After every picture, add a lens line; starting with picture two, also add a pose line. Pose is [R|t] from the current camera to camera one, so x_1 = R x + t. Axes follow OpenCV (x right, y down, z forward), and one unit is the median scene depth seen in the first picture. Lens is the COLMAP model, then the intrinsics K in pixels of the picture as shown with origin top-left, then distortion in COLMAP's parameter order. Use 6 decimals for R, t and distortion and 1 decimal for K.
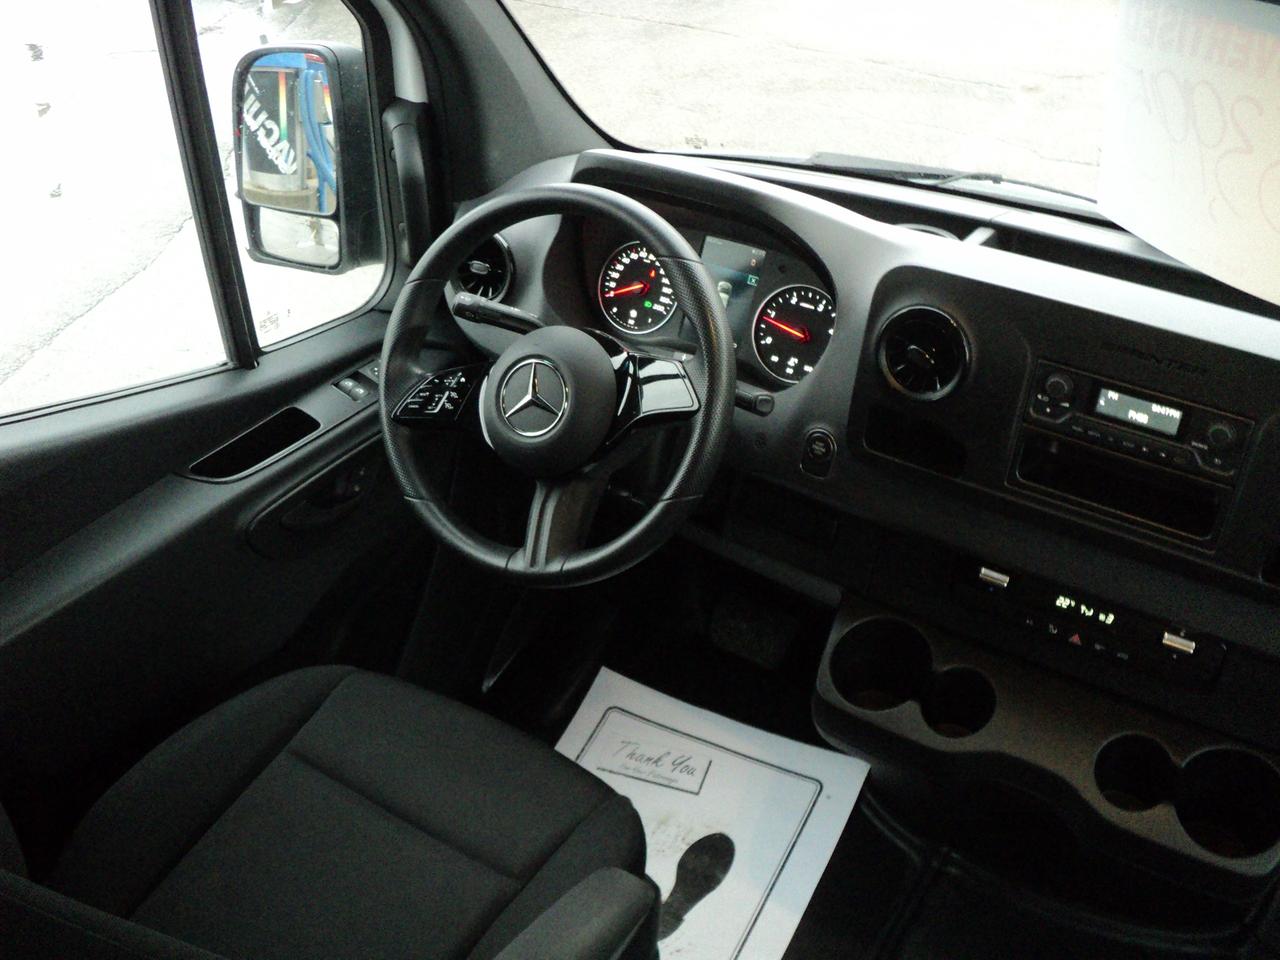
lens RADIAL K [[1324.7, 0, 613.5], [0, 1324.7, 487.4], [0, 0, 1]] dist [-0.203460, 0.216190]
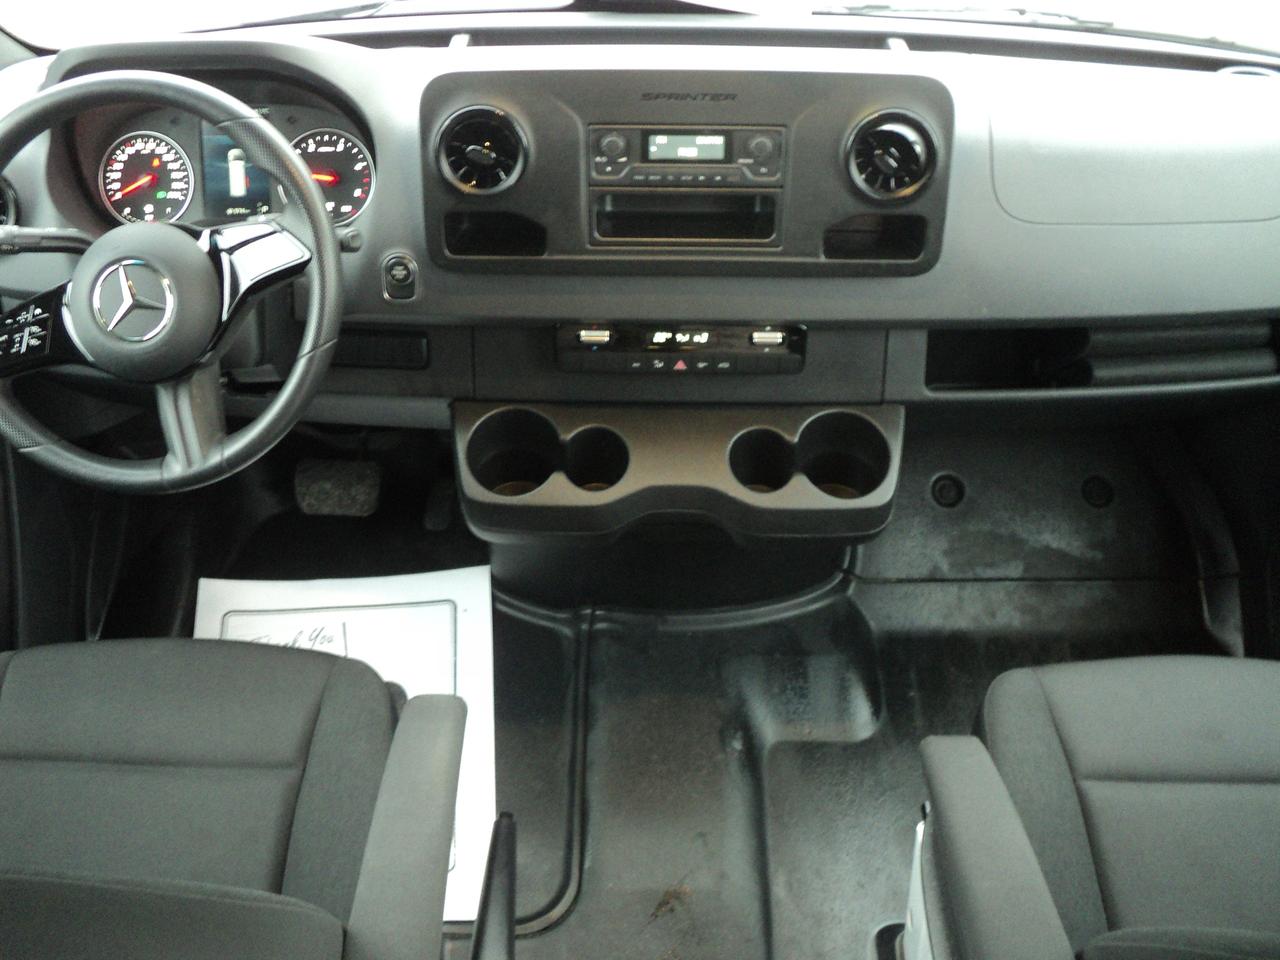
lens RADIAL K [[1324.7, 0, 613.5], [0, 1324.7, 487.4], [0, 0, 1]] dist [-0.203460, 0.216190]
pose [[0.844227, -0.345381, 0.409870, -0.162932], [0.304456, 0.938368, 0.163622, 0.010141], [-0.441120, -0.013347, 0.897349, 0.002101]]
